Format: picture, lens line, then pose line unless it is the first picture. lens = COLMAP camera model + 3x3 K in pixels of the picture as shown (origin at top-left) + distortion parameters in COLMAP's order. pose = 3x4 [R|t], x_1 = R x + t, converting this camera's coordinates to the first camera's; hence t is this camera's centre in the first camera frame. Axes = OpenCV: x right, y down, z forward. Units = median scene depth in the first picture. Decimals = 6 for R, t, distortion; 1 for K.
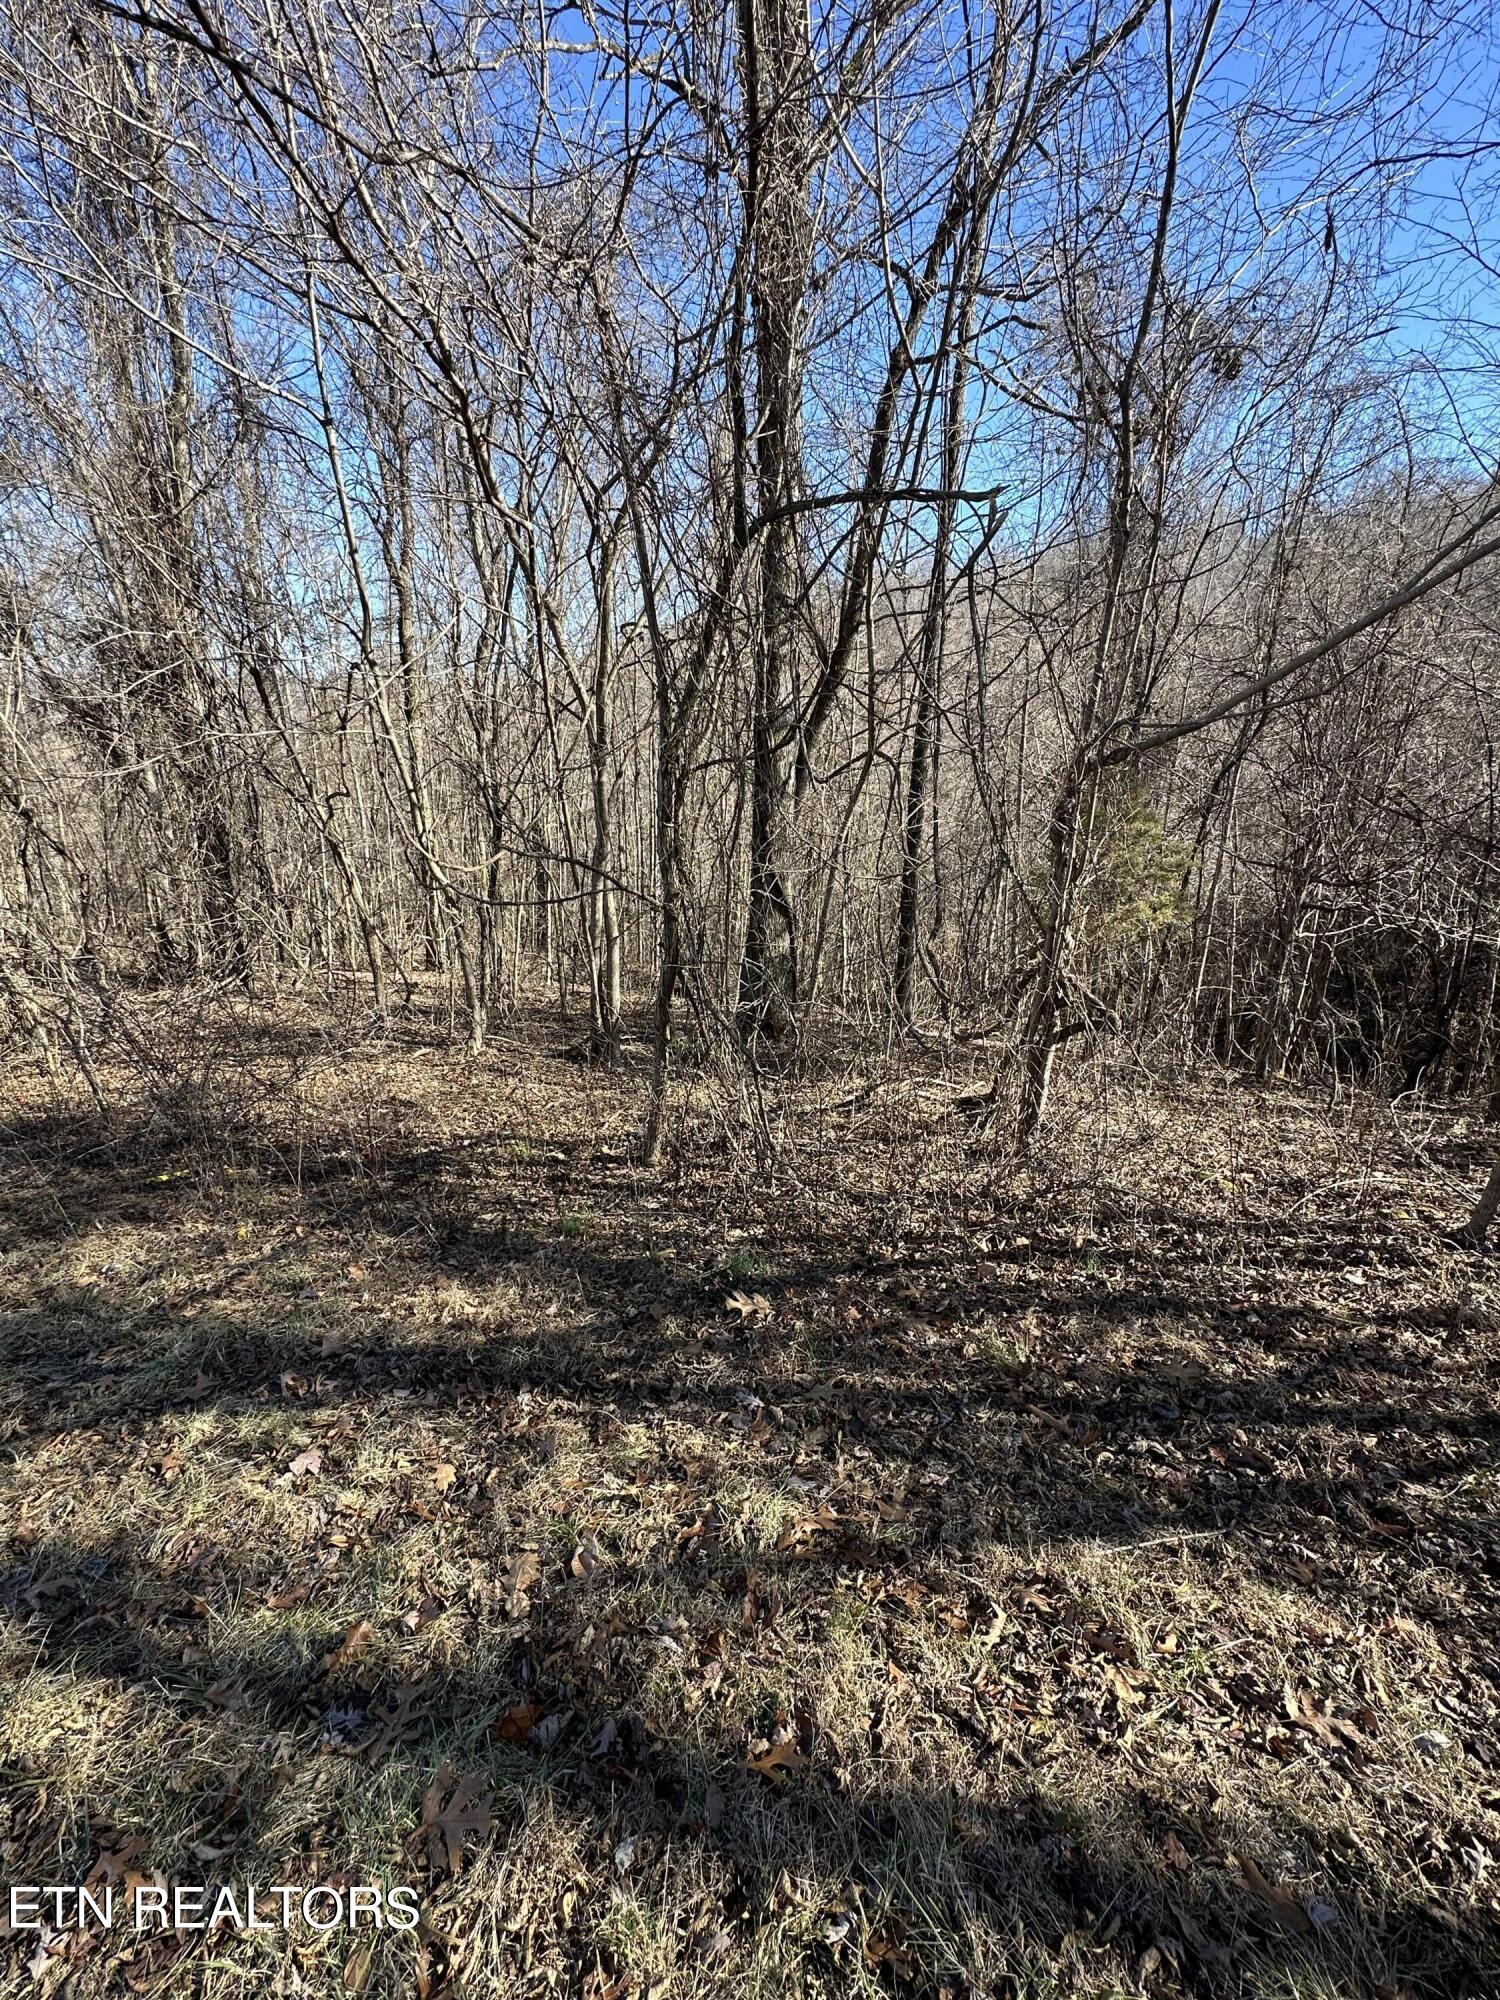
lens RADIAL K [[875.5, 0, 744.7], [0, 875.5, 1005.5], [0, 0, 1]] dist [-0.003318, 0.000973]
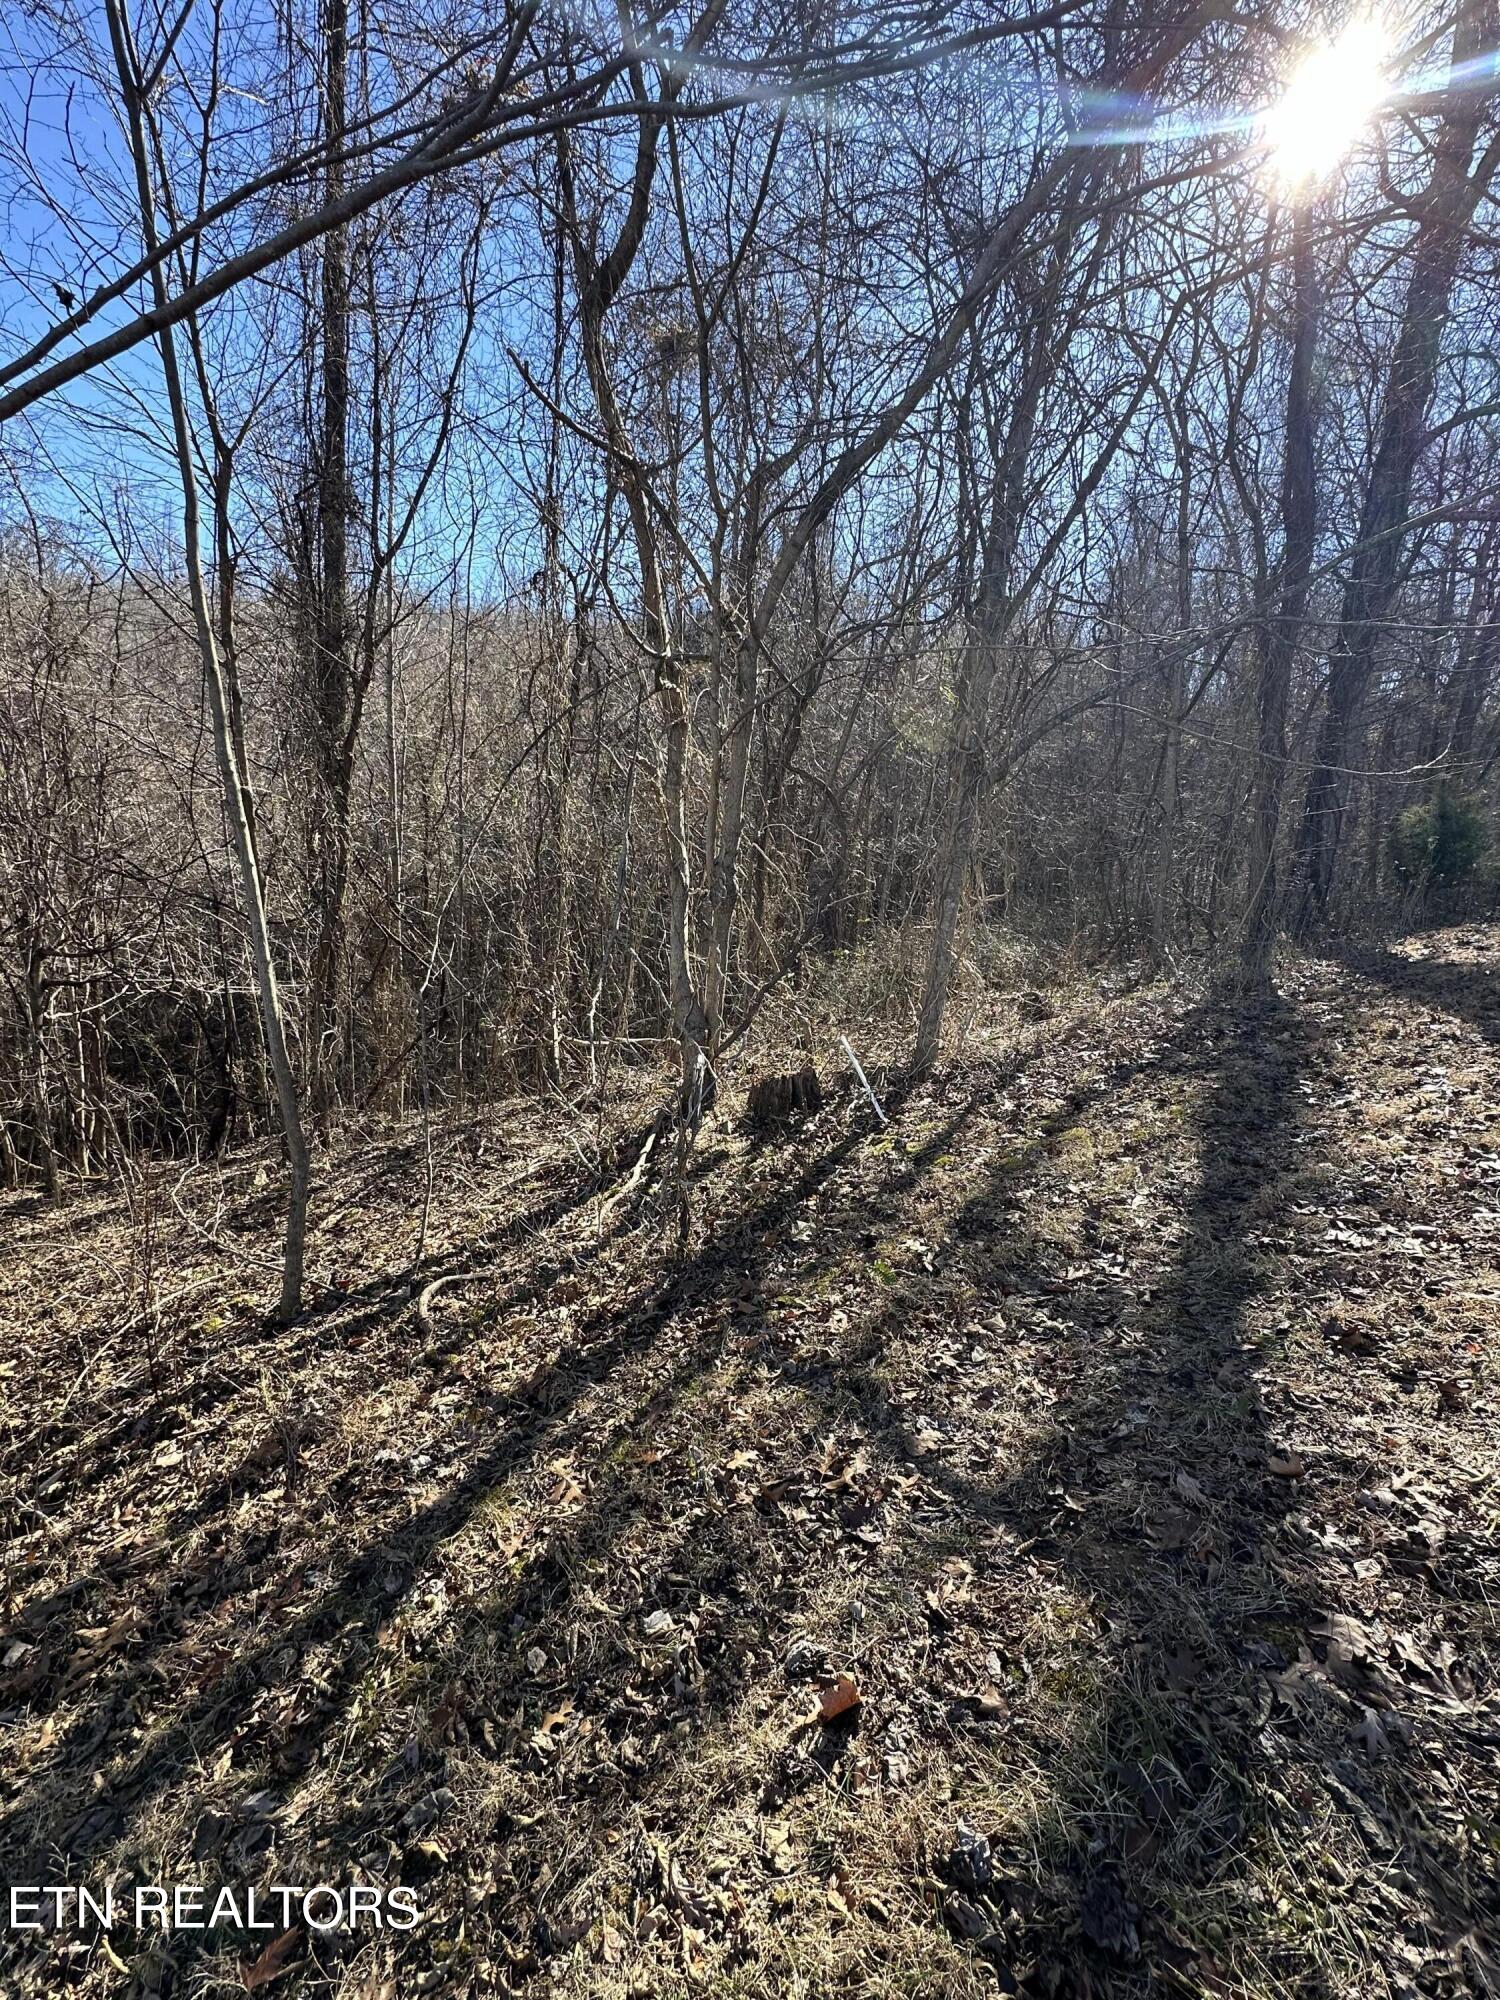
lens RADIAL K [[875.5, 0, 750.6], [0, 875.5, 996.0], [0, 0, 1]] dist [-0.003318, 0.000973]
pose [[0.328927, -0.155696, 0.931432, 0.247880], [0.240775, 0.967545, 0.076705, -0.000352], [-0.913145, 0.199035, 0.355739, 0.227685]]
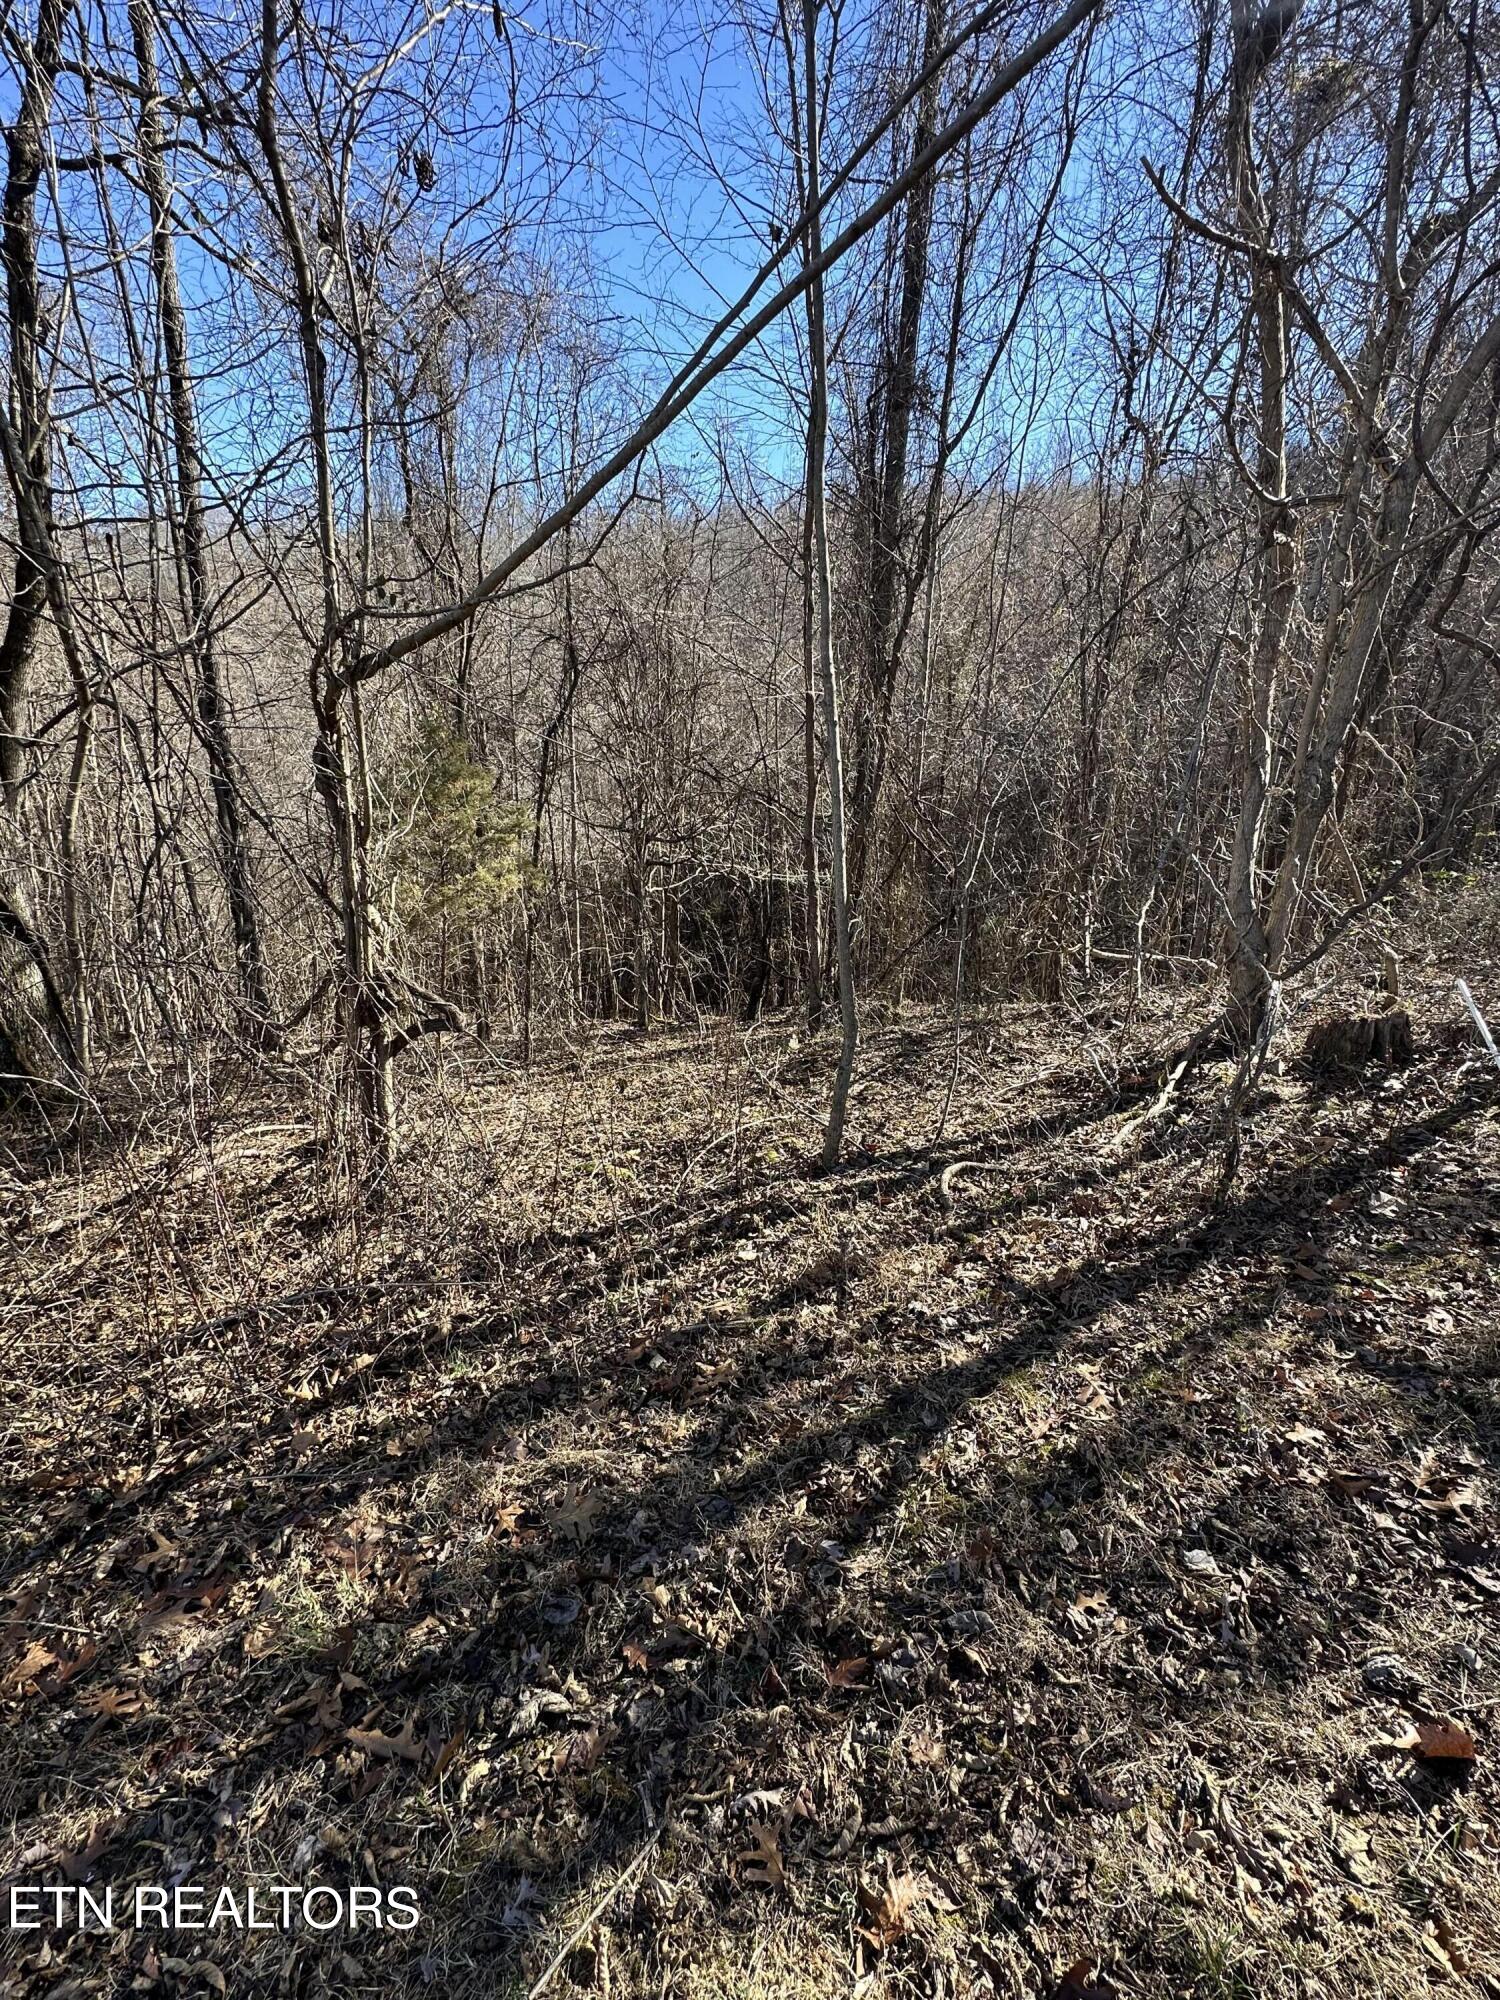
lens RADIAL K [[875.5, 0, 747.2], [0, 875.5, 996.0], [0, 0, 1]] dist [-0.003318, 0.000973]
pose [[0.778439, -0.180121, 0.601323, 0.212787], [0.175770, 0.982172, 0.066659, -0.008830], [-0.602609, 0.053805, 0.796221, 0.279153]]
